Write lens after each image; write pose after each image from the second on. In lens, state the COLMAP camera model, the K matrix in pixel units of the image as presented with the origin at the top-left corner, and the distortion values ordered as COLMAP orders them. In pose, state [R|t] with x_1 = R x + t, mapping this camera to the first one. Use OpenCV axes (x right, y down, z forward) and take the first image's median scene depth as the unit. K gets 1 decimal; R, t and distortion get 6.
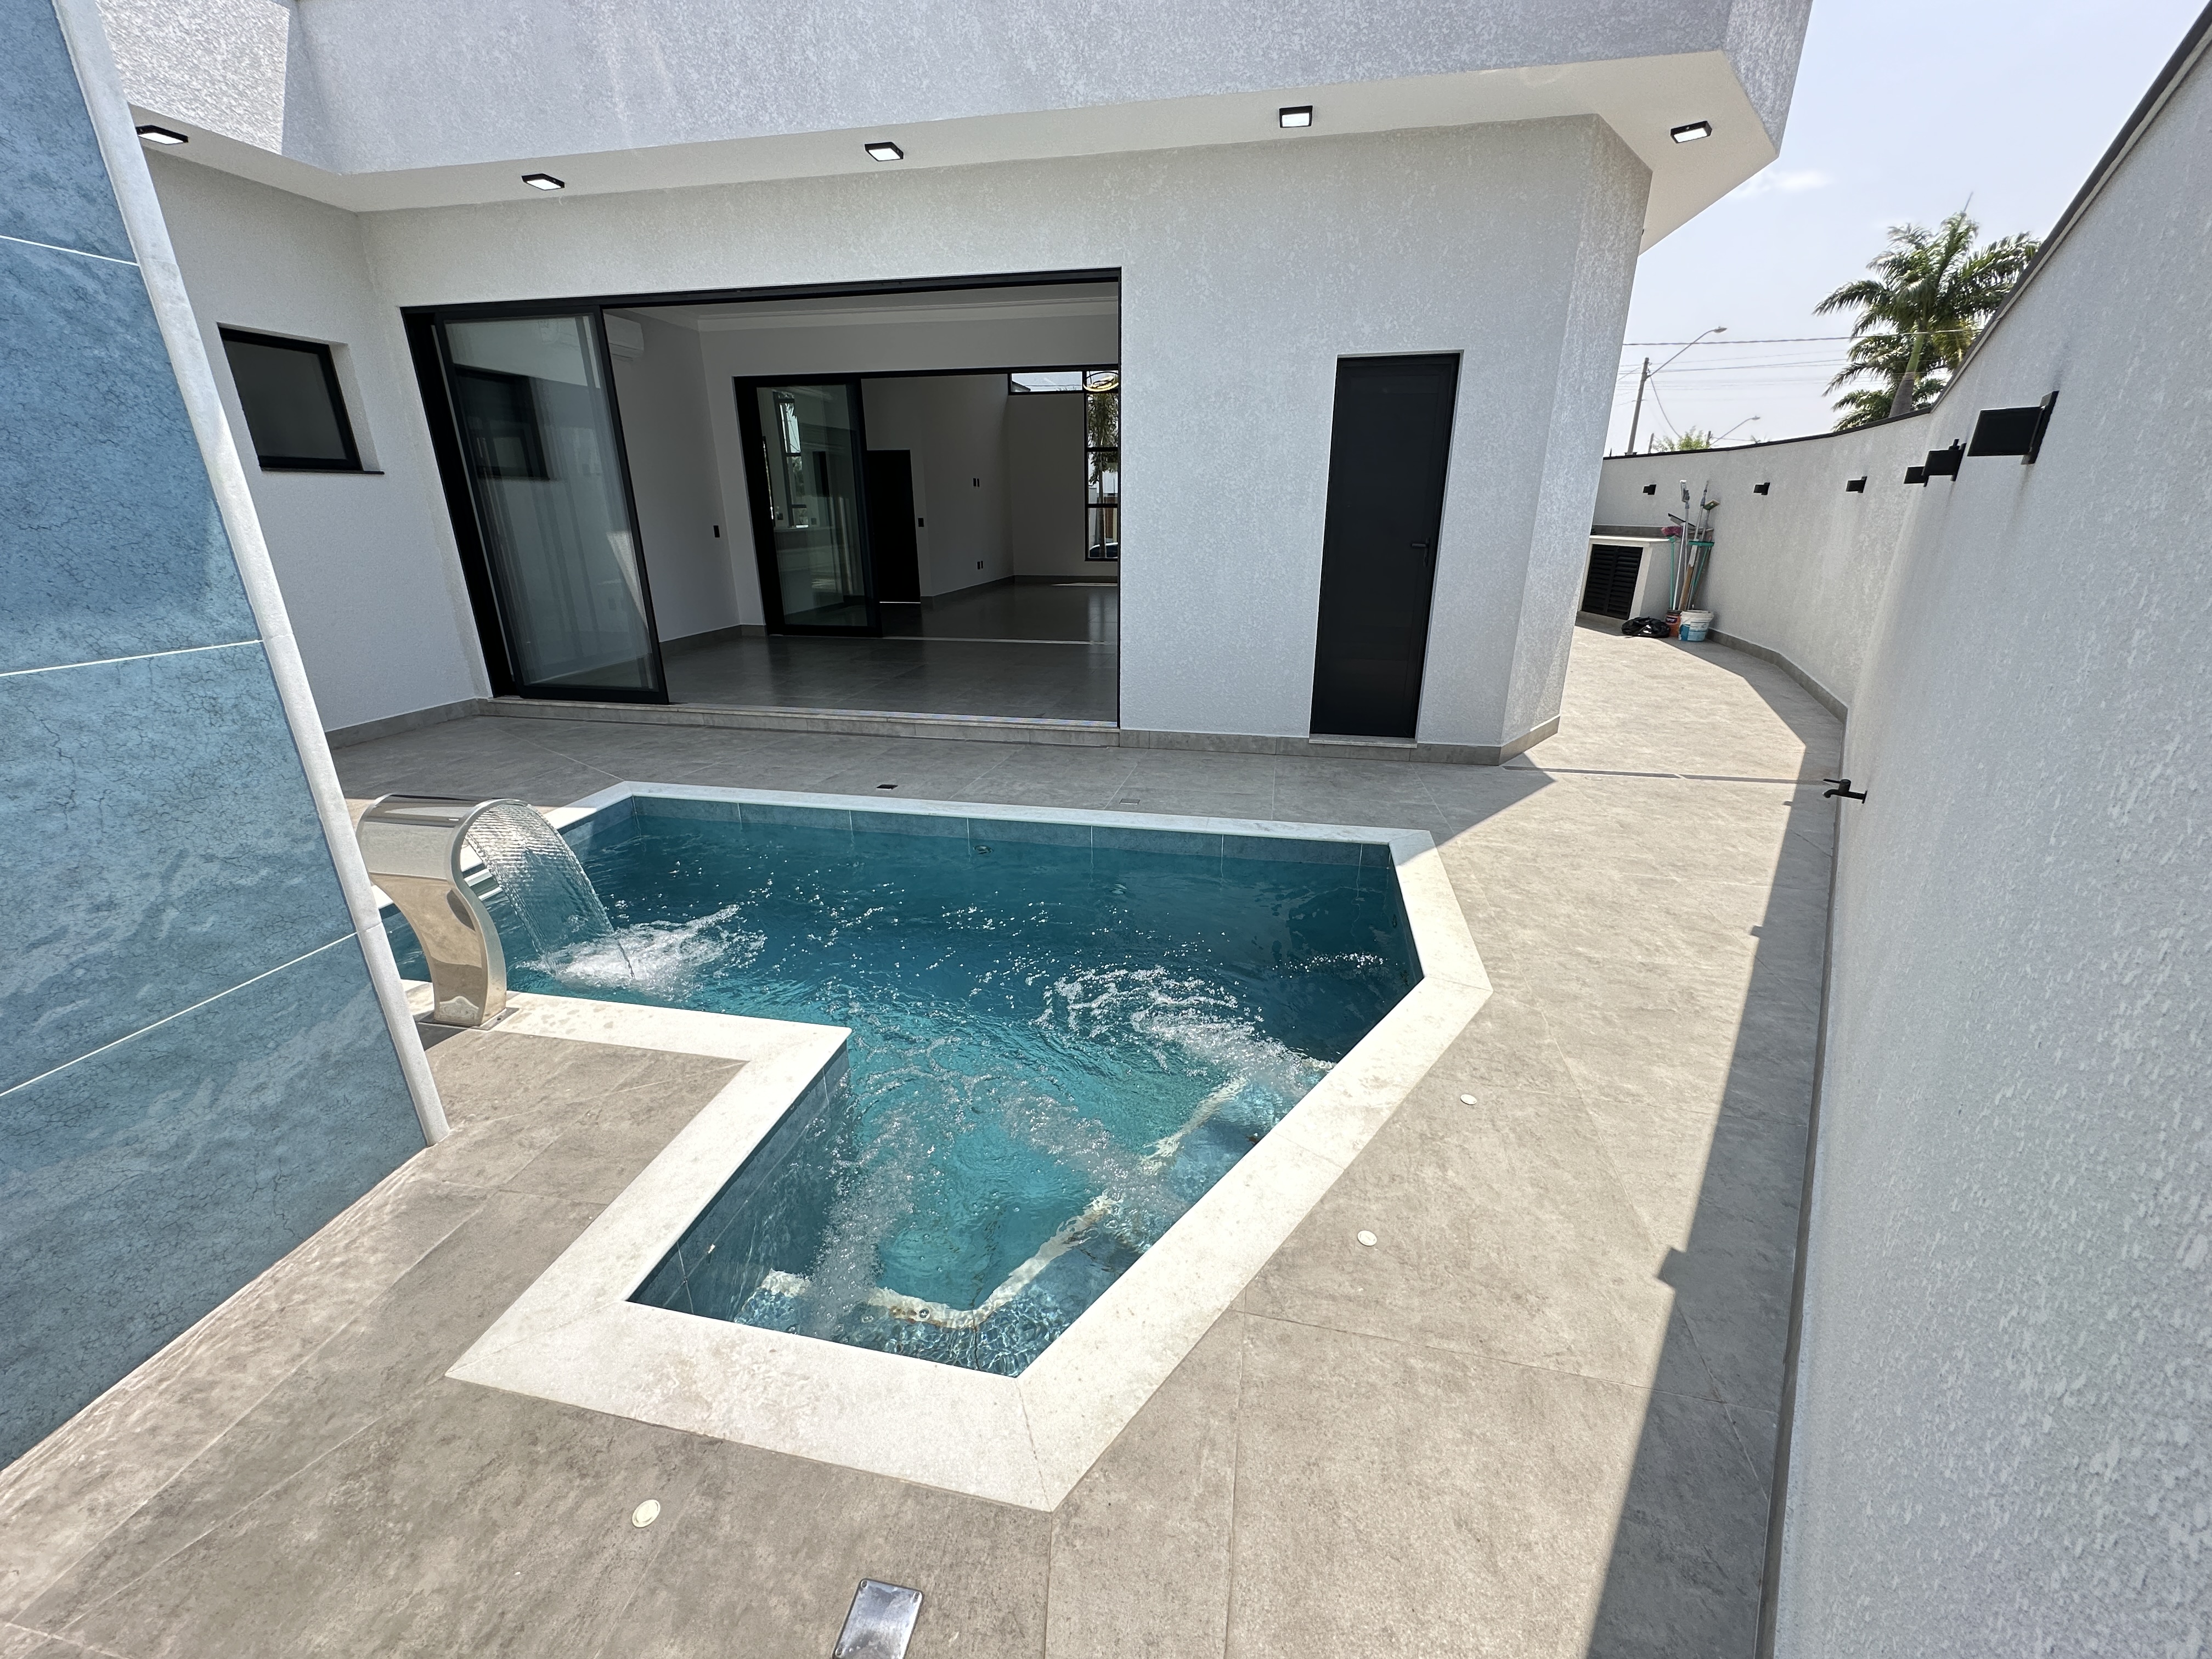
lens RADIAL K [[888.5, 0, 1105.7], [0, 888.5, 826.7], [0, 0, 1]] dist [-0.004380, 0.001353]
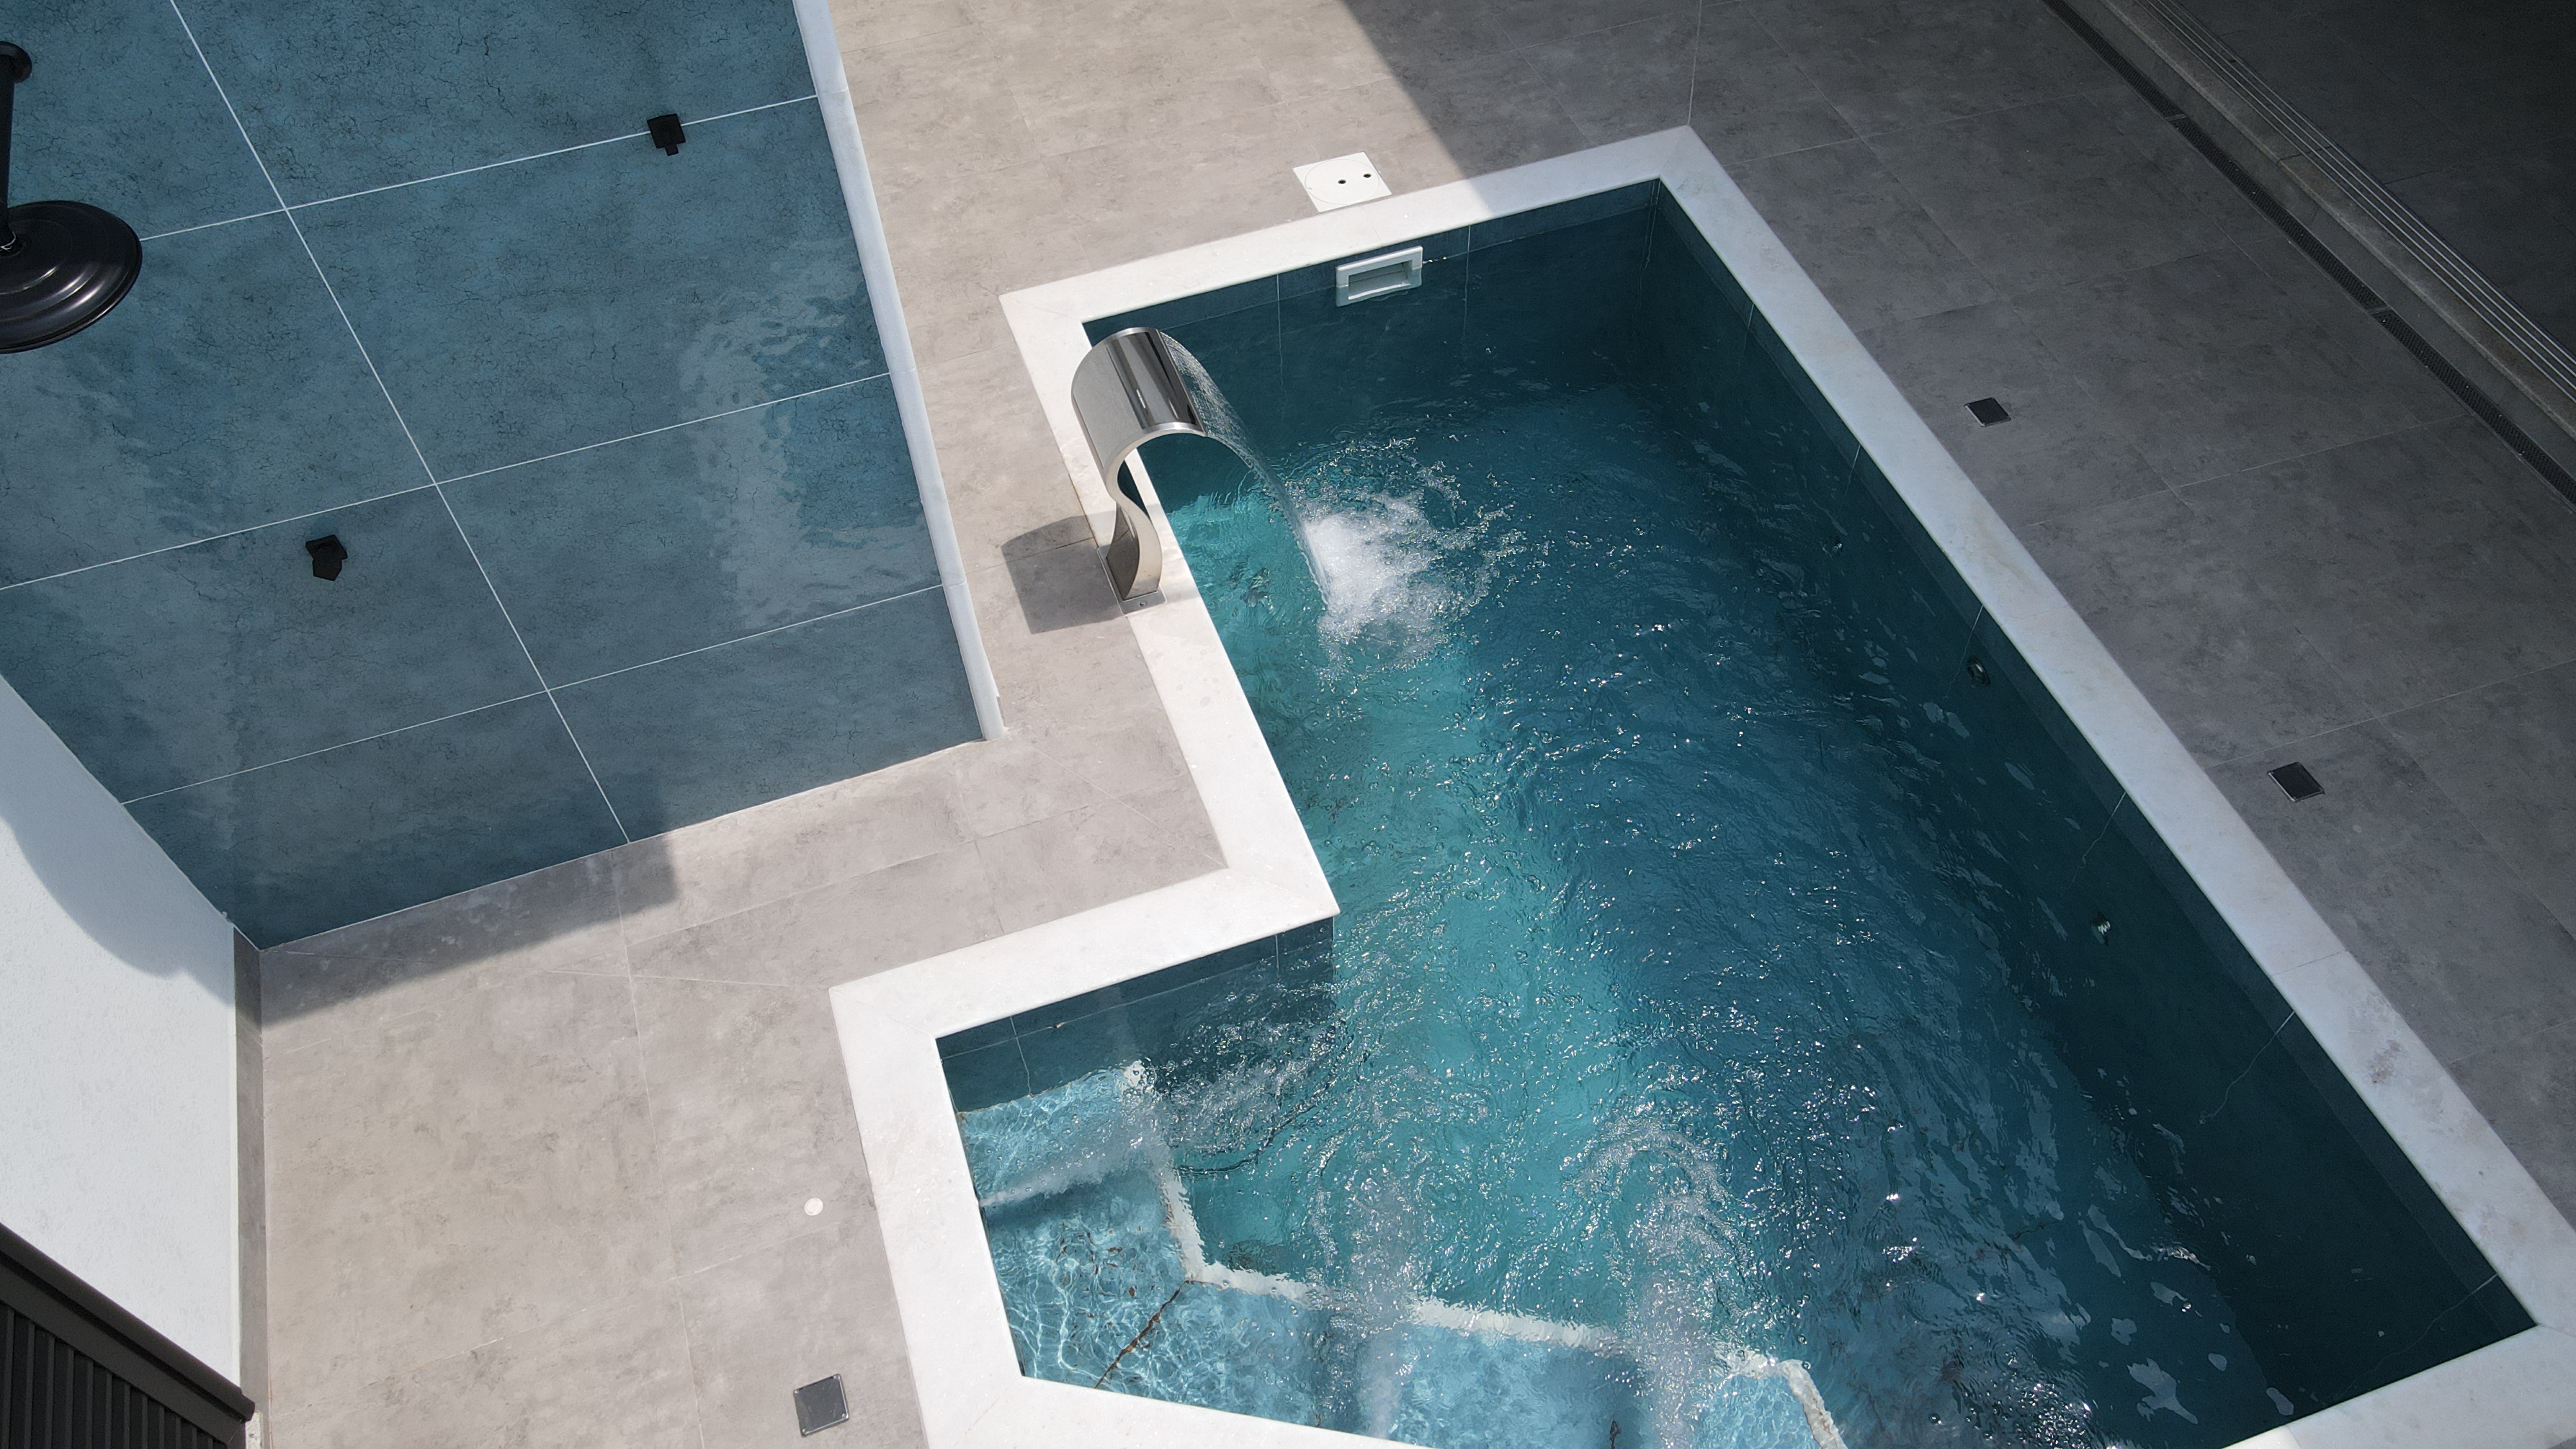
lens RADIAL K [[1923.1, 0, 1280.4], [0, 1923.1, 725.2], [0, 0, 1]] dist [0.001377, 0.001586]
pose [[0.503425, 0.682499, -0.529866, 0.647527], [-0.267309, 0.706181, 0.655633, -1.344540], [0.821650, -0.188424, 0.537947, 0.096084]]
